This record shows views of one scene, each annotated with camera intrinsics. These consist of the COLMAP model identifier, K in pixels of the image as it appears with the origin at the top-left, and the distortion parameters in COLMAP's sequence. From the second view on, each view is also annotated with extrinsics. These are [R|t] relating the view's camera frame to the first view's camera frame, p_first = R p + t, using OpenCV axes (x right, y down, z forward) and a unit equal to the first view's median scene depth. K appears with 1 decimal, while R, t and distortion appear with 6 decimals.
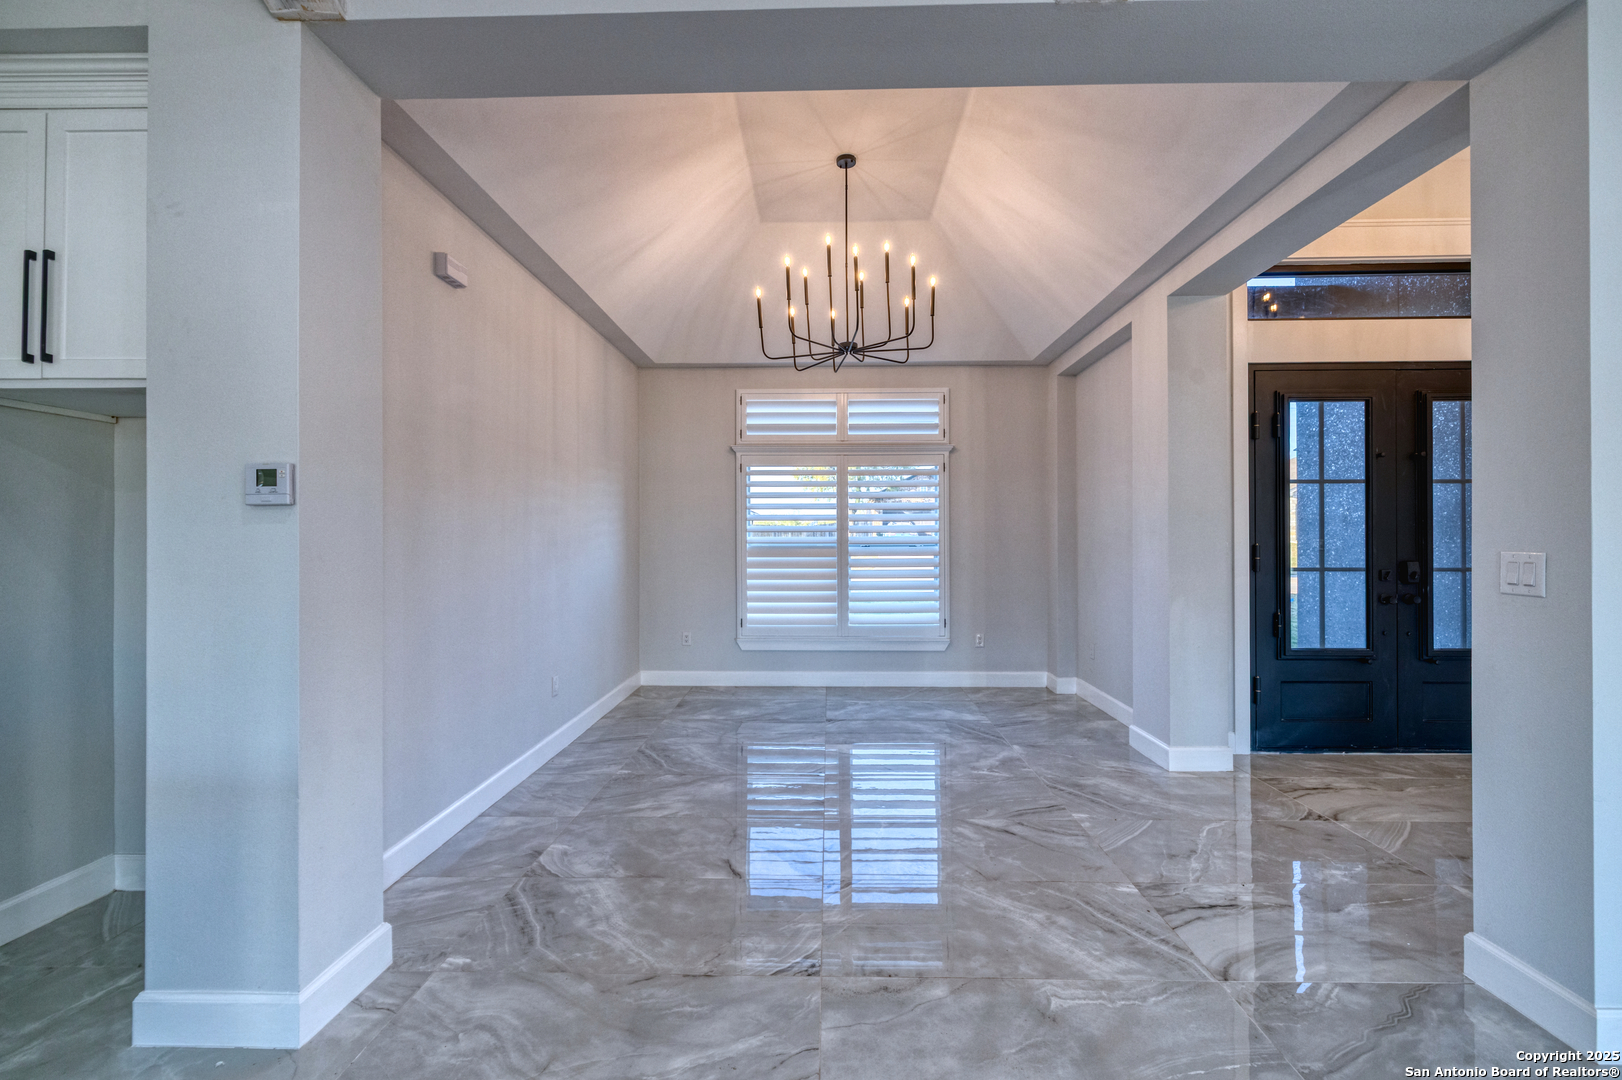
lens RADIAL K [[681.8, 0, 815.4], [0, 681.8, 533.3], [0, 0, 1]] dist [-0.003215, -0.000177]
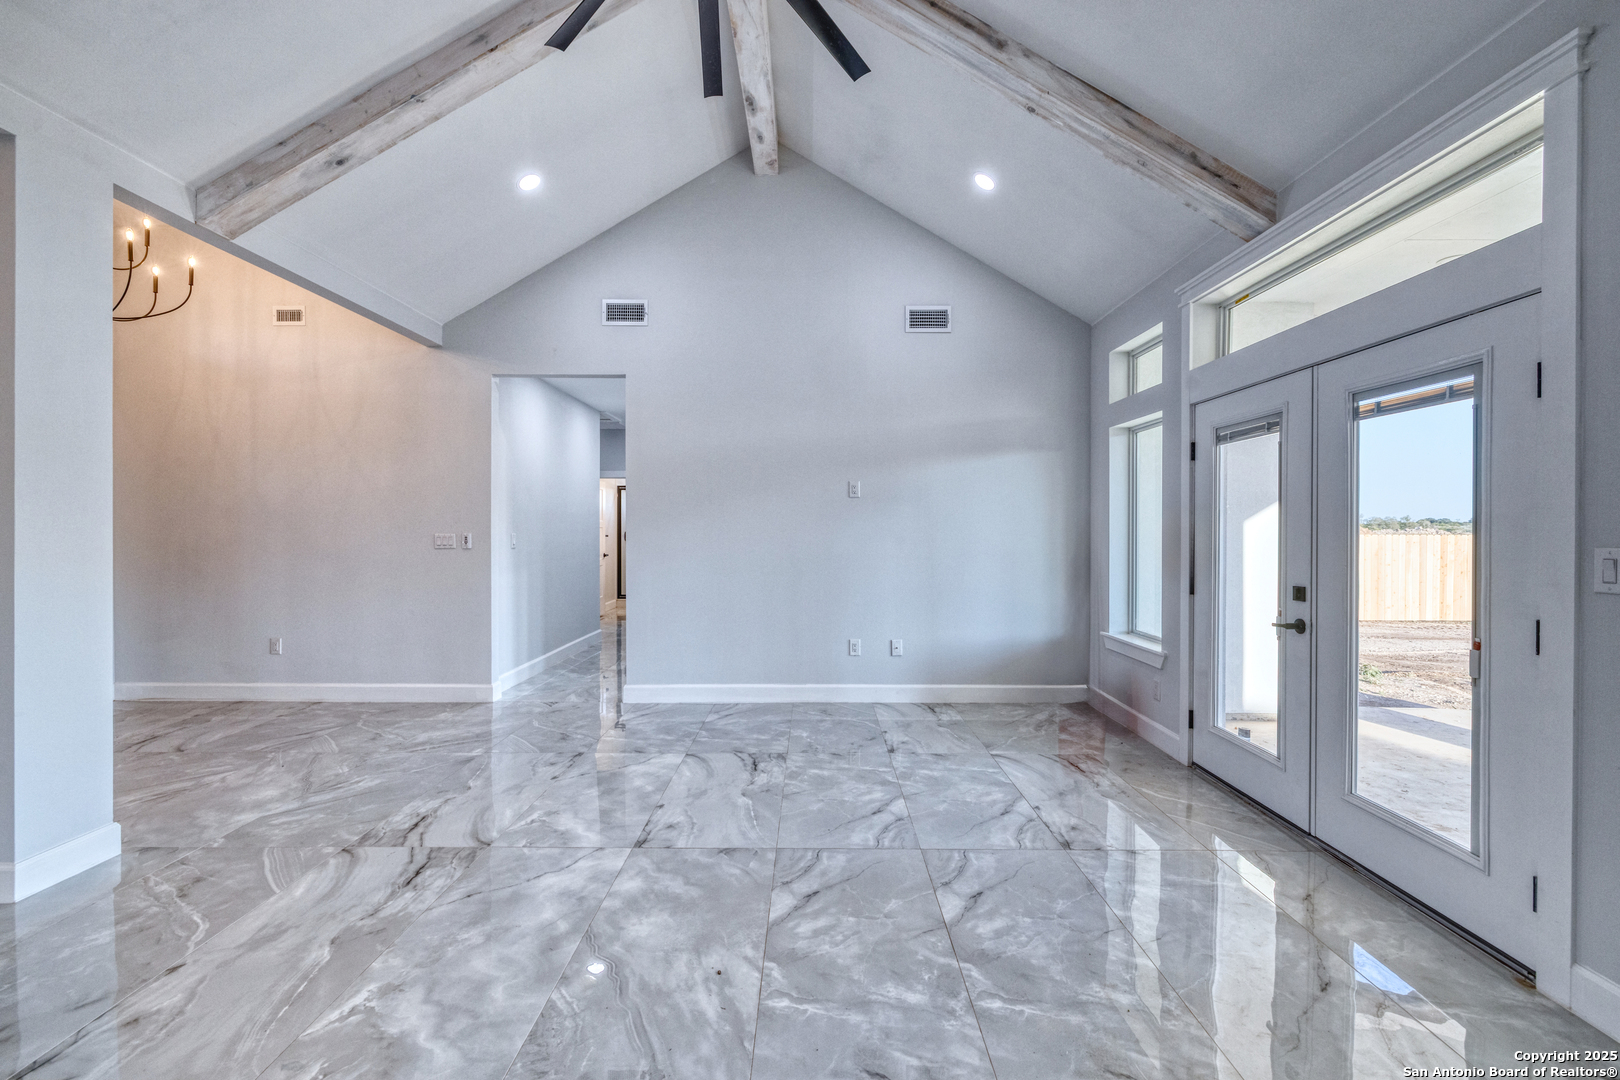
lens RADIAL K [[680.9, 0, 809.1], [0, 680.9, 532.1], [0, 0, 1]] dist [-0.003215, -0.000177]
pose [[0.025894, -0.003044, -0.999660, 1.061938], [0.000831, 0.999995, -0.003023, 0.018465], [0.999664, -0.000752, 0.025896, 1.016514]]
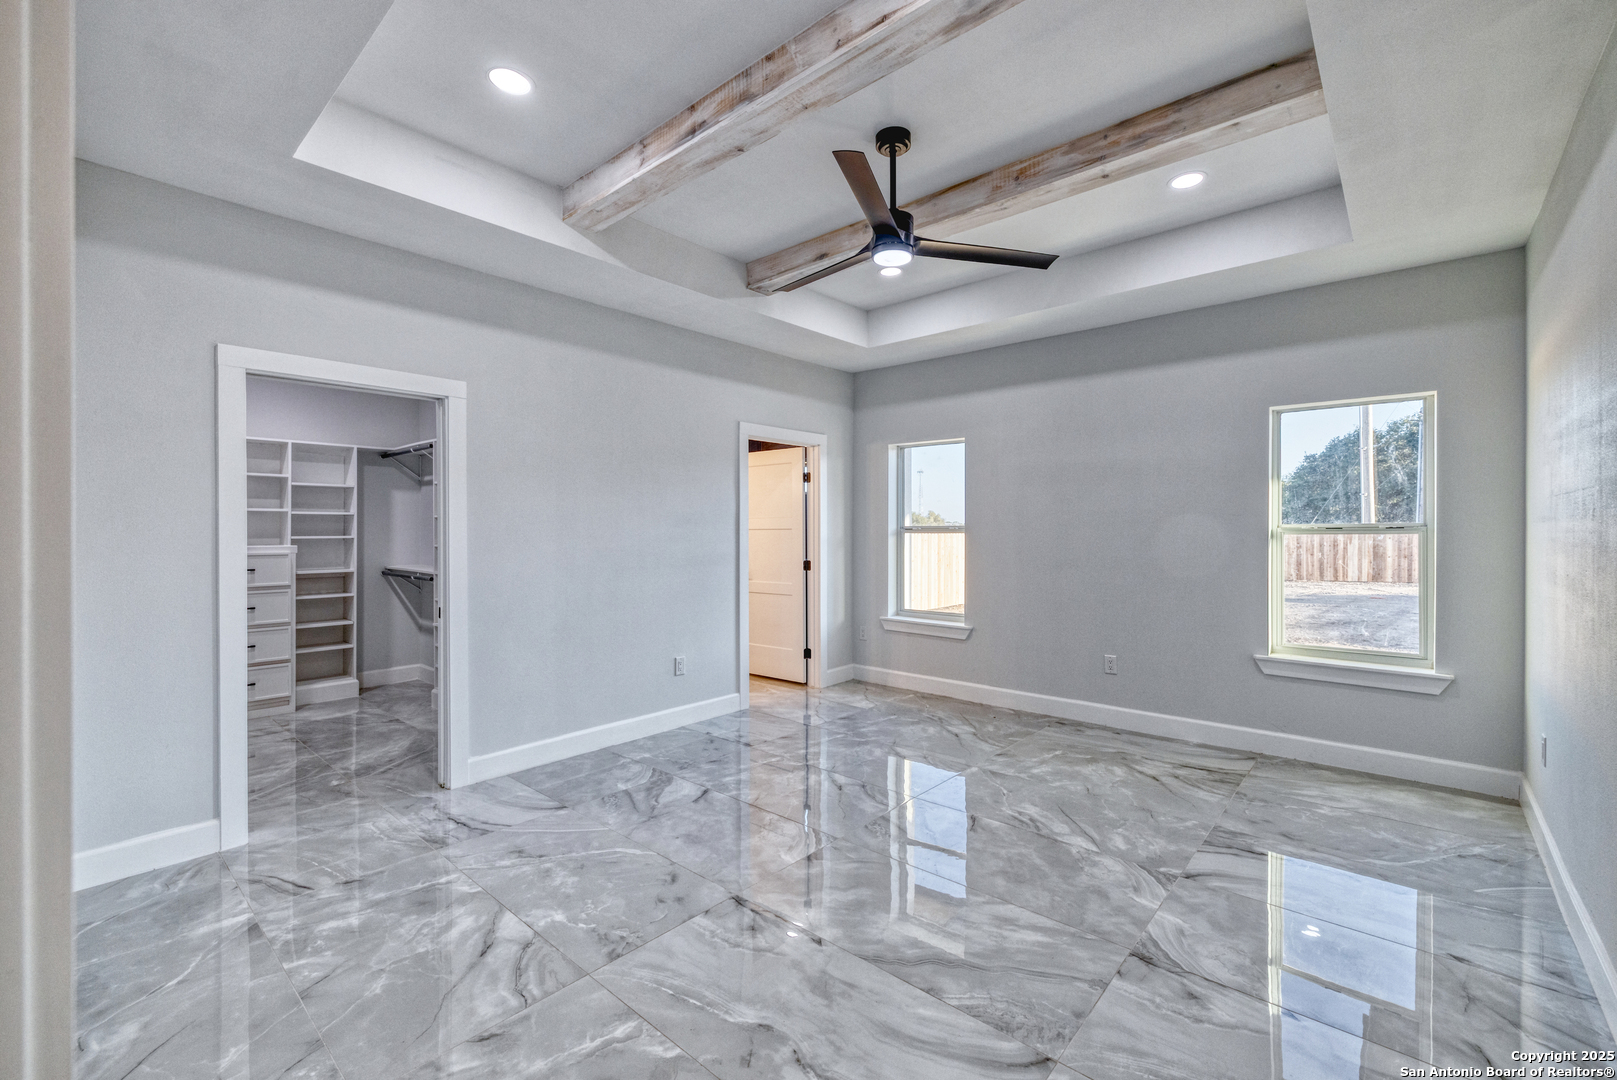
lens RADIAL K [[679.7, 0, 808.3], [0, 679.7, 531.6], [0, 0, 1]] dist [-0.003215, -0.000177]
pose [[-0.761948, -0.004592, 0.647622, -0.560518], [-0.005374, 0.999985, 0.000767, 0.012851], [-0.647616, -0.002896, -0.761961, 1.784261]]
